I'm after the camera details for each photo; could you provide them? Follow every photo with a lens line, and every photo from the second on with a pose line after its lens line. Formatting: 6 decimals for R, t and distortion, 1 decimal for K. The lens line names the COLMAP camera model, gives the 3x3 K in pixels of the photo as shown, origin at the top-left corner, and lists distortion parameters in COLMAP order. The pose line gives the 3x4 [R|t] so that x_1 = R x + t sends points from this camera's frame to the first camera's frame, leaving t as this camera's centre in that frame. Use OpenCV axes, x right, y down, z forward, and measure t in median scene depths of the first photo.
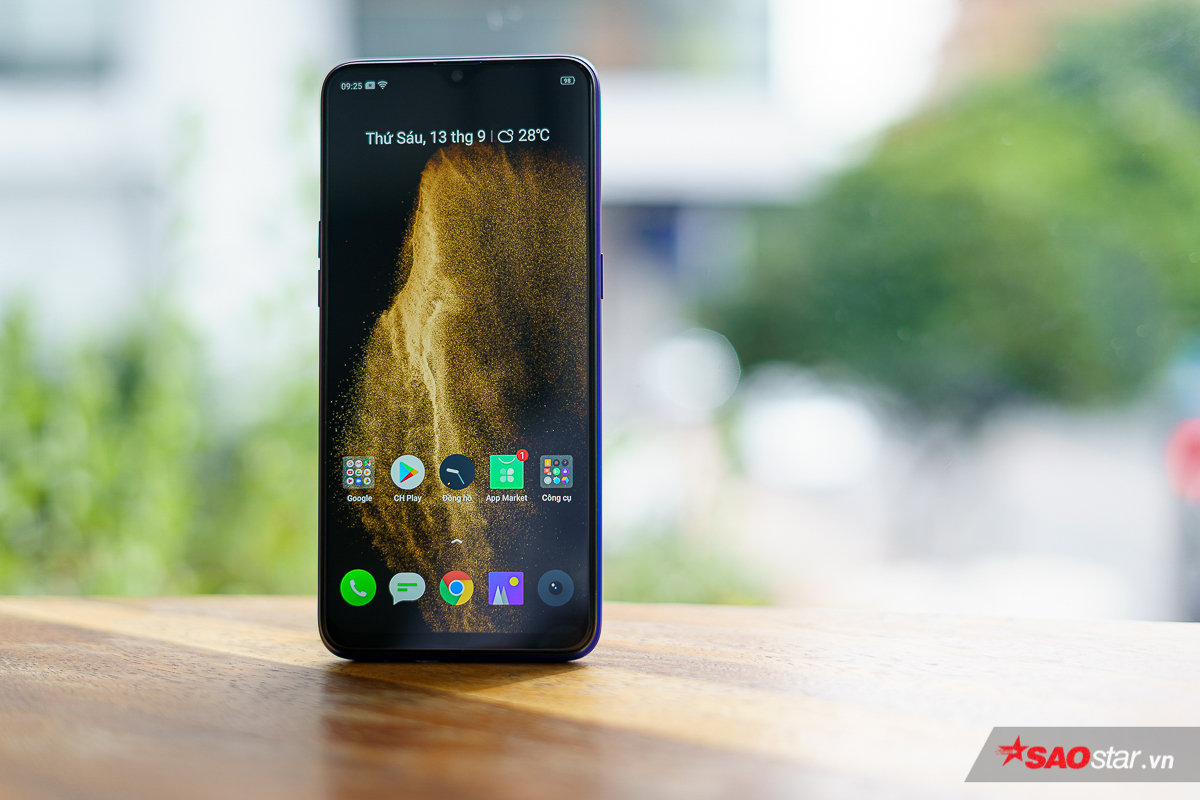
lens RADIAL K [[1784.8, 0, 600.0], [0, 1784.8, 400.0], [0, 0, 1]] dist [0.024506, 0.050021]
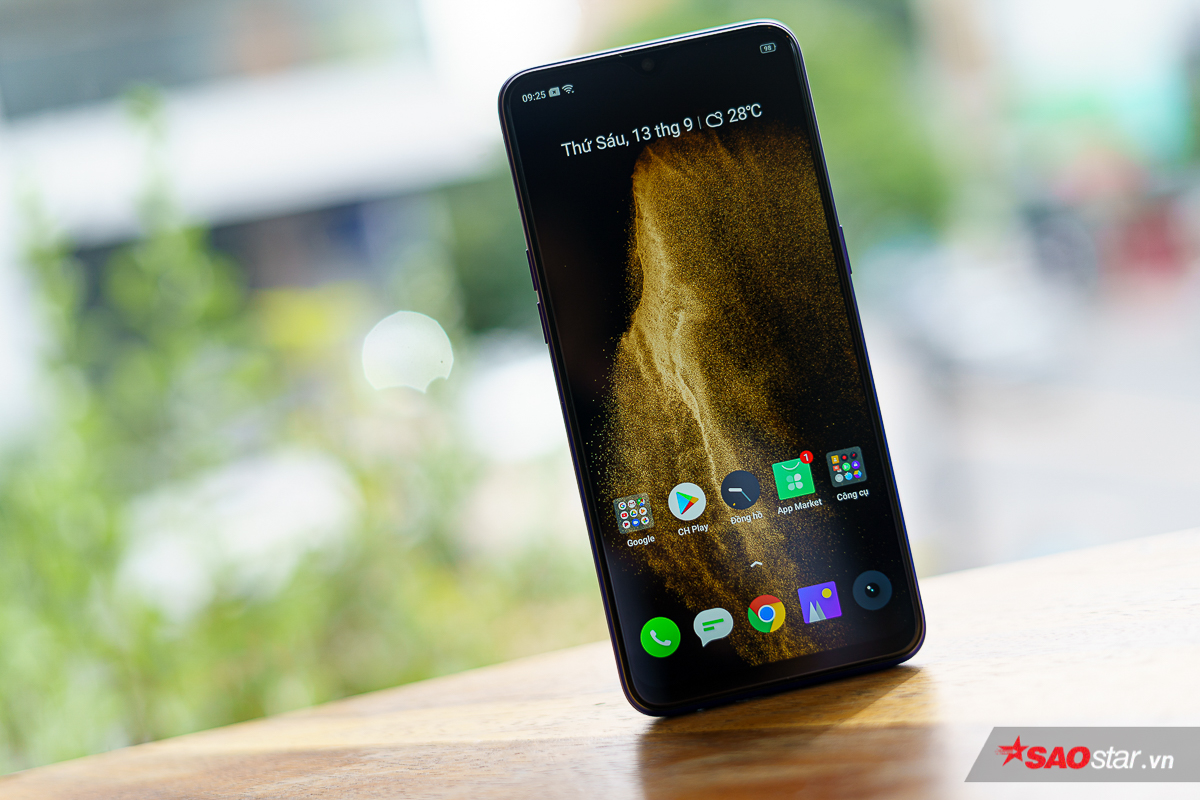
lens RADIAL K [[1784.8, 0, 600.0], [0, 1784.8, 400.0], [0, 0, 1]] dist [0.024506, 0.050021]
pose [[0.968055, -0.202784, 0.147470, -0.274743], [0.201014, 0.979217, 0.026967, -0.043885], [-0.149873, 0.003538, 0.988699, 0.105721]]
